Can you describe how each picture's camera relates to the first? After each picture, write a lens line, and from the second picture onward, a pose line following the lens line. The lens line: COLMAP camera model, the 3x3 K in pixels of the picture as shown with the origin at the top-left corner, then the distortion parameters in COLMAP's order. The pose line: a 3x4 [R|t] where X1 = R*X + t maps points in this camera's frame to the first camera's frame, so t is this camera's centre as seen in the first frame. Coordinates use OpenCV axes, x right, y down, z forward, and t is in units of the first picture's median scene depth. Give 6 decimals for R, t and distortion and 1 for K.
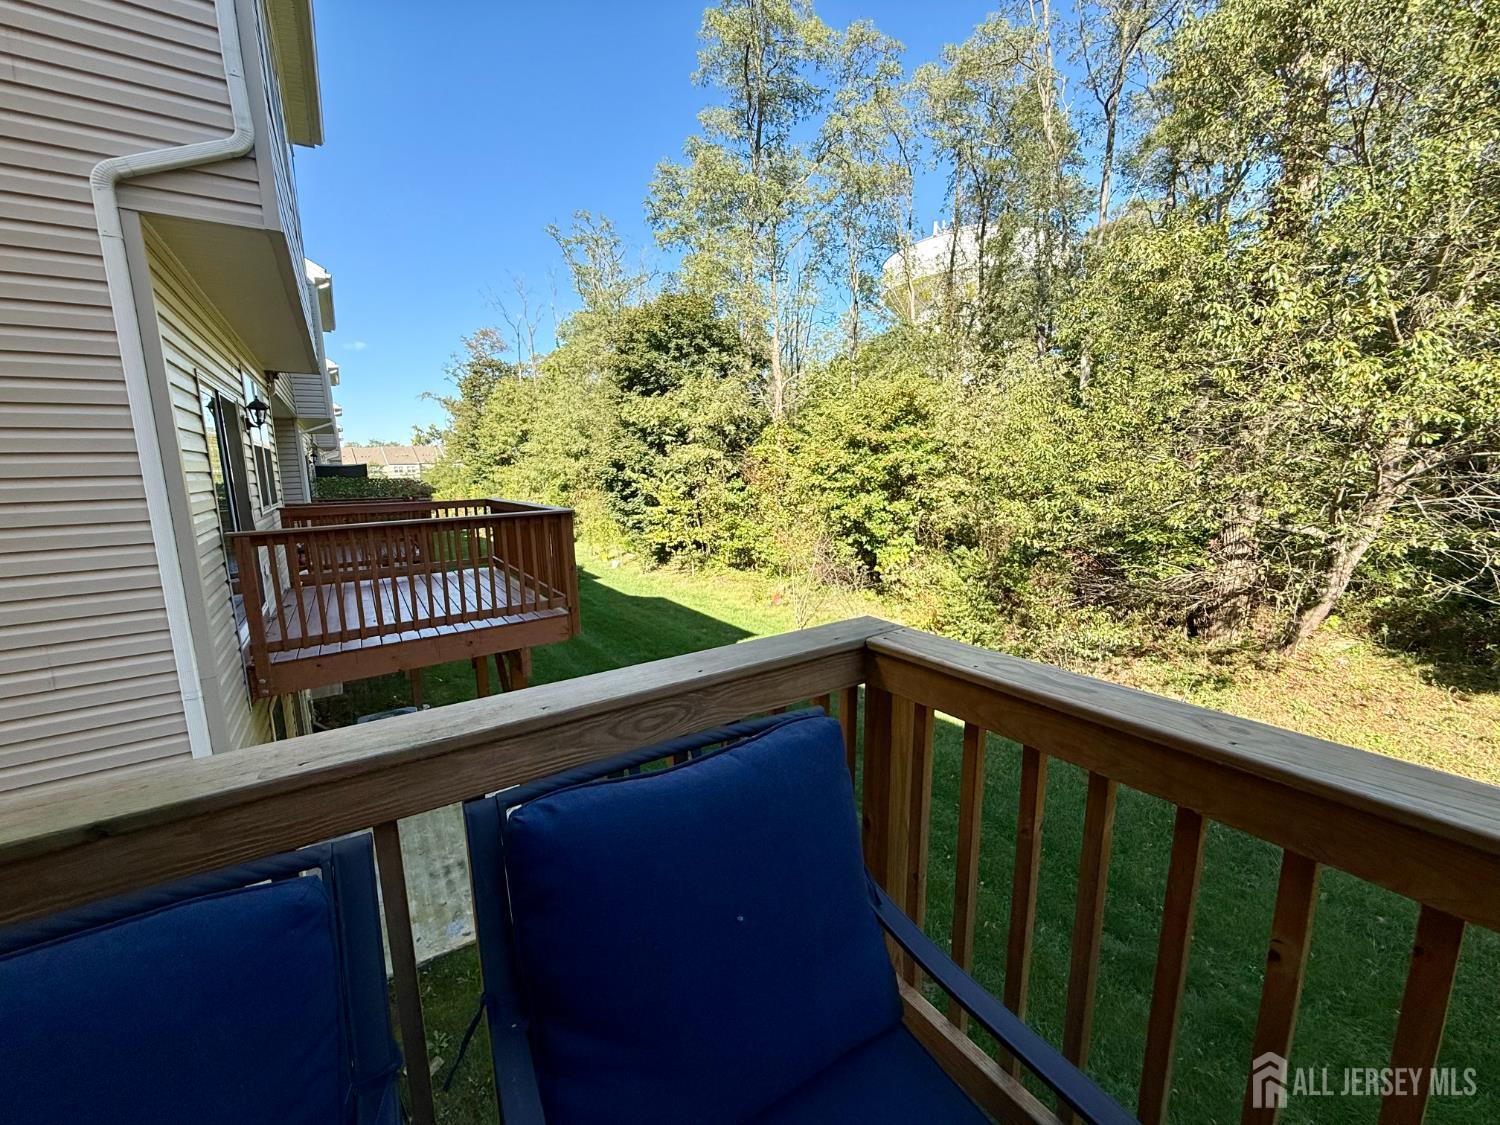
lens RADIAL K [[593.0, 0, 747.6], [0, 593.0, 556.2], [0, 0, 1]] dist [-0.000202, -0.000410]
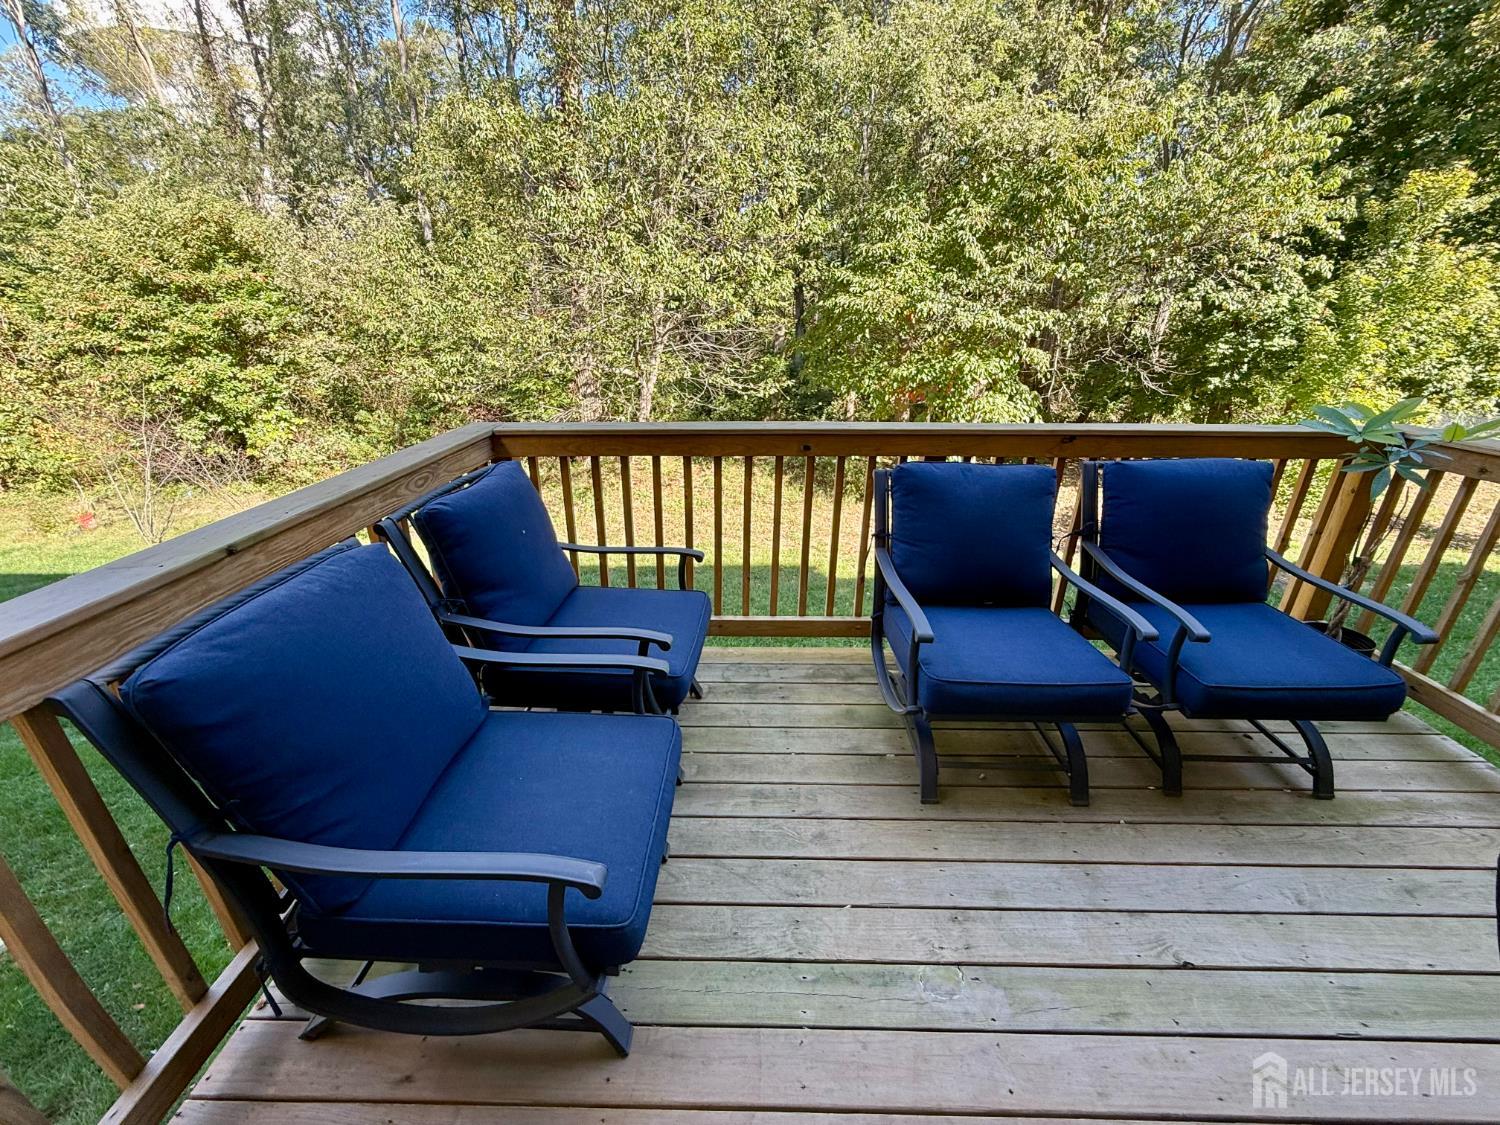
lens RADIAL K [[604.8, 0, 752.4], [0, 604.8, 562.9], [0, 0, 1]] dist [0.008396, -0.000010]
pose [[0.560220, -0.303250, 0.770839, -0.092506], [0.121492, 0.950596, 0.285671, 0.010428], [-0.819386, -0.066388, 0.569385, -0.070675]]
